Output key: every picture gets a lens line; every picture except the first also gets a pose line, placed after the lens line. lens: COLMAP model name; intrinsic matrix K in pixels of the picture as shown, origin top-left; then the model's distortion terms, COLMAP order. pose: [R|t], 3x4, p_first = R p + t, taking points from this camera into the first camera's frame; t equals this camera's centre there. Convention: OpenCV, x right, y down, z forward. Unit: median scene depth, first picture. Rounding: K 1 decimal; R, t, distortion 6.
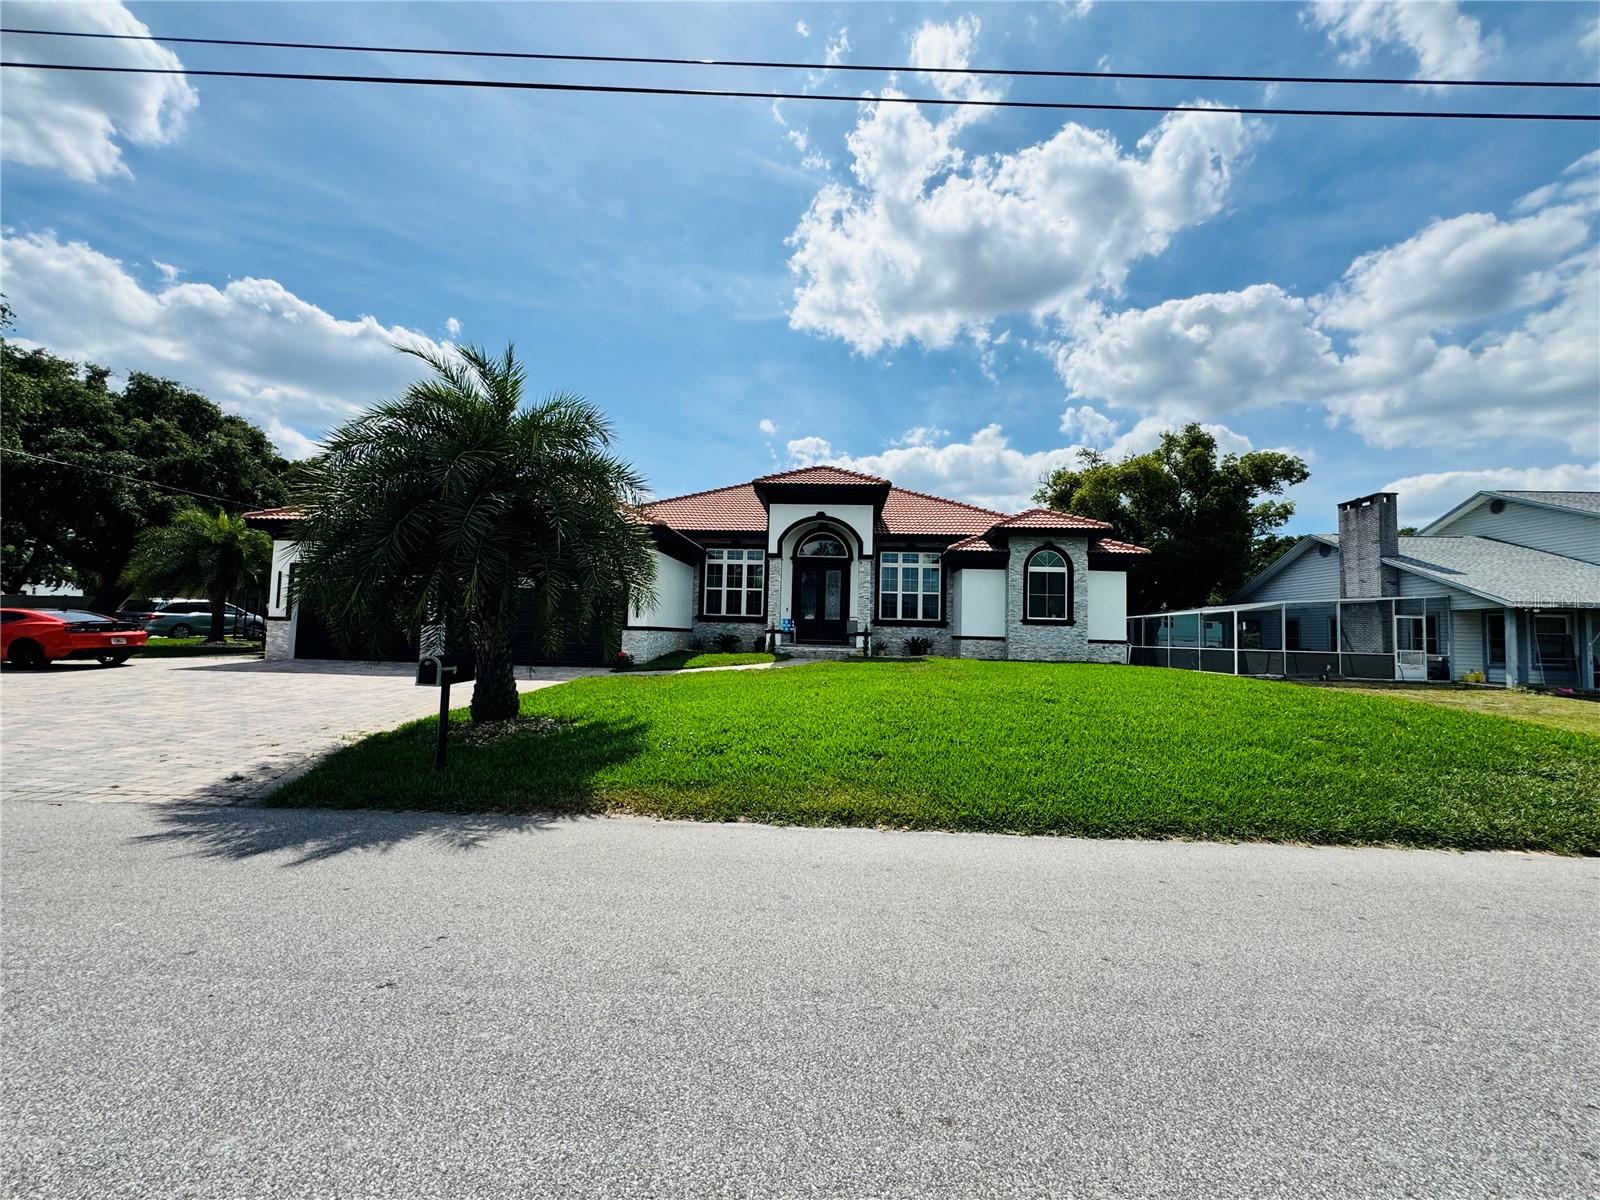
lens RADIAL K [[639.7, 0, 800.0], [0, 639.7, 600.0], [0, 0, 1]] dist [-0.000364, 0.000066]
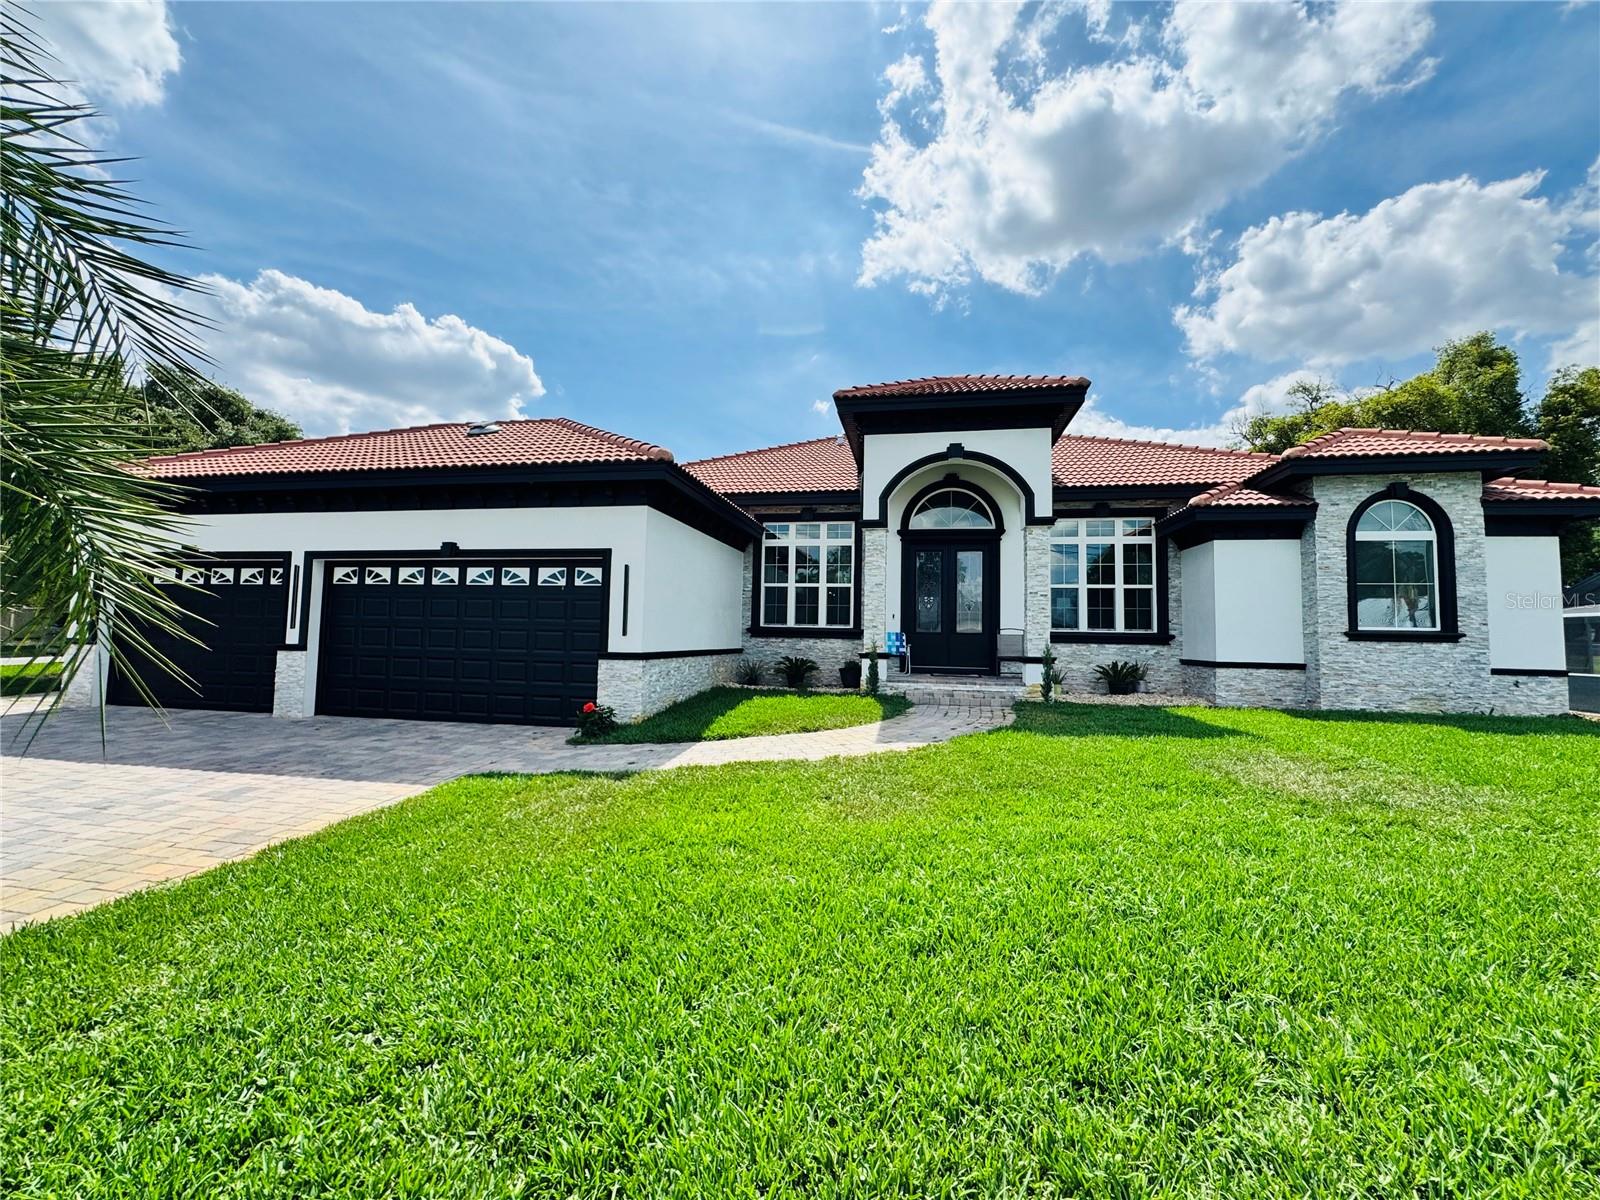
lens RADIAL K [[639.7, 0, 800.0], [0, 639.7, 600.0], [0, 0, 1]] dist [-0.000364, 0.000066]
pose [[0.991989, -0.014449, -0.125493, -0.034649], [0.013589, 0.999878, -0.007702, 0.002813], [0.125589, 0.005935, 0.992065, 0.421100]]
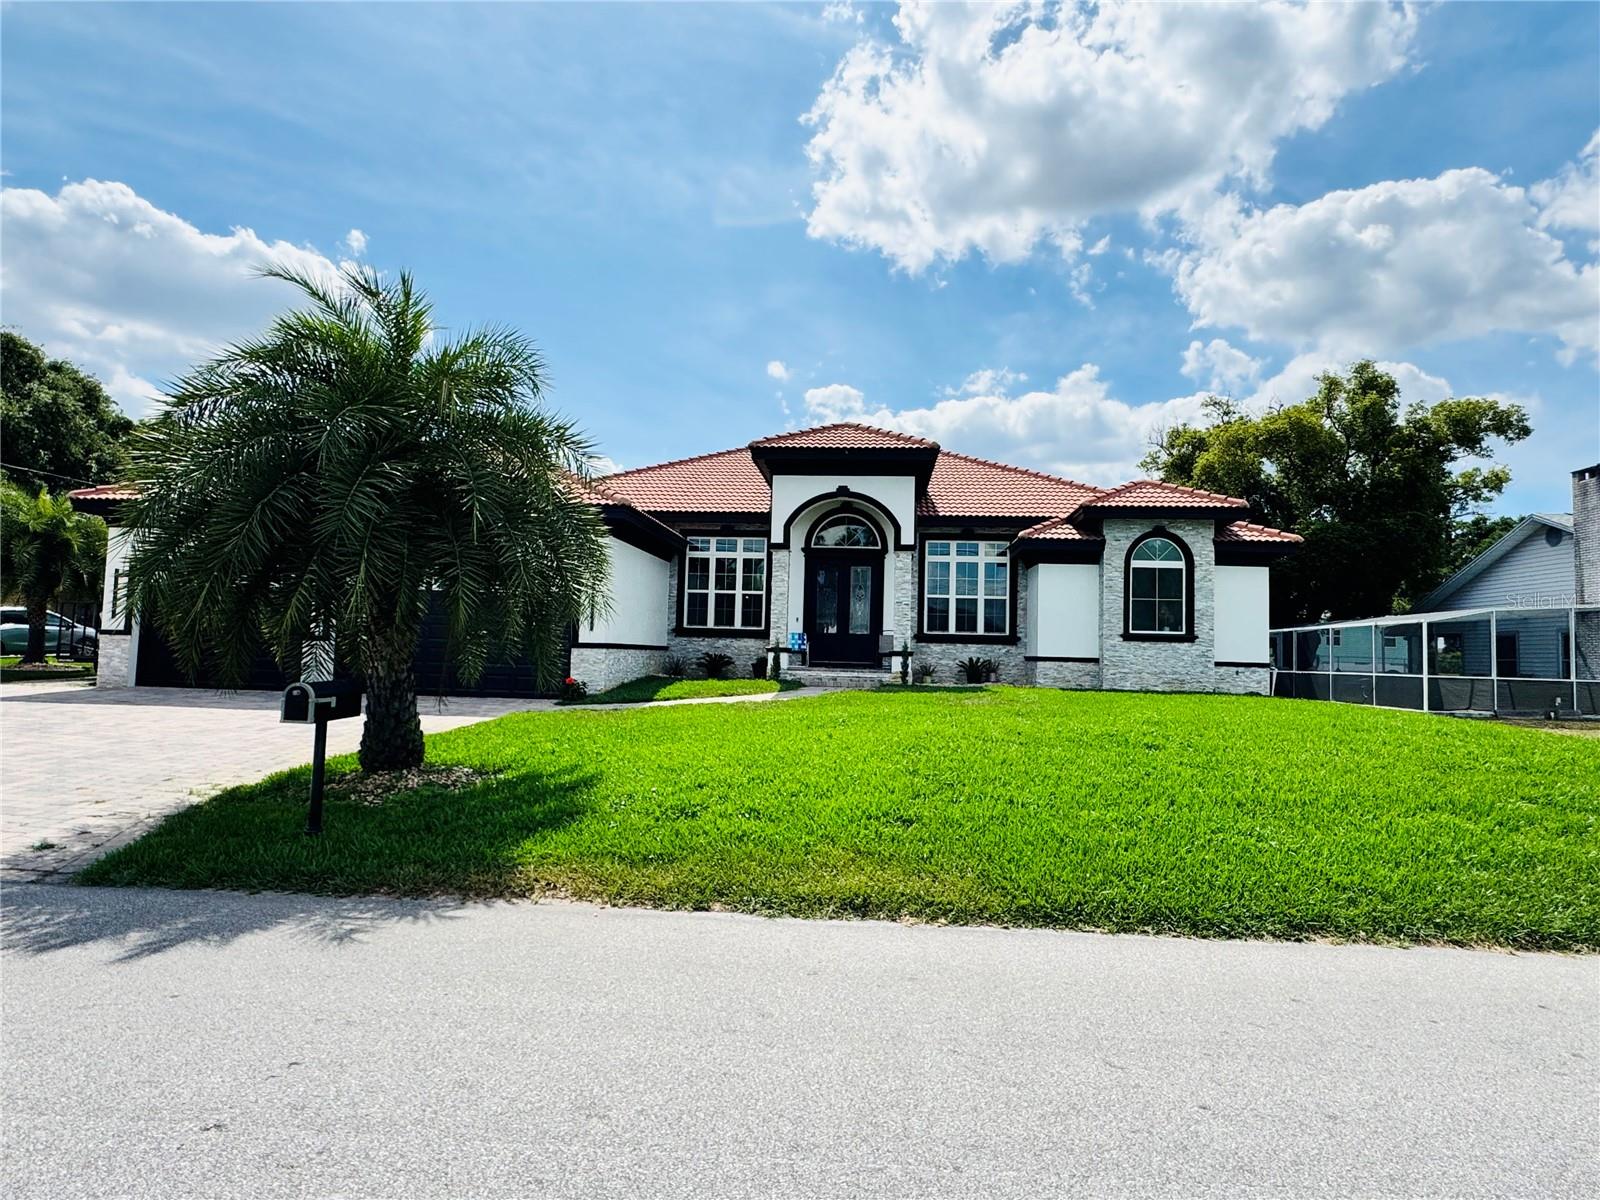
lens RADIAL K [[878.0, 0, 796.5], [0, 878.0, 591.3], [0, 0, 1]] dist [-0.001783, 0.000661]
pose [[0.999581, -0.001107, -0.028941, 0.008636], [0.000586, 0.999838, -0.018006, 0.000305], [0.028956, 0.017982, 0.999419, -0.000733]]
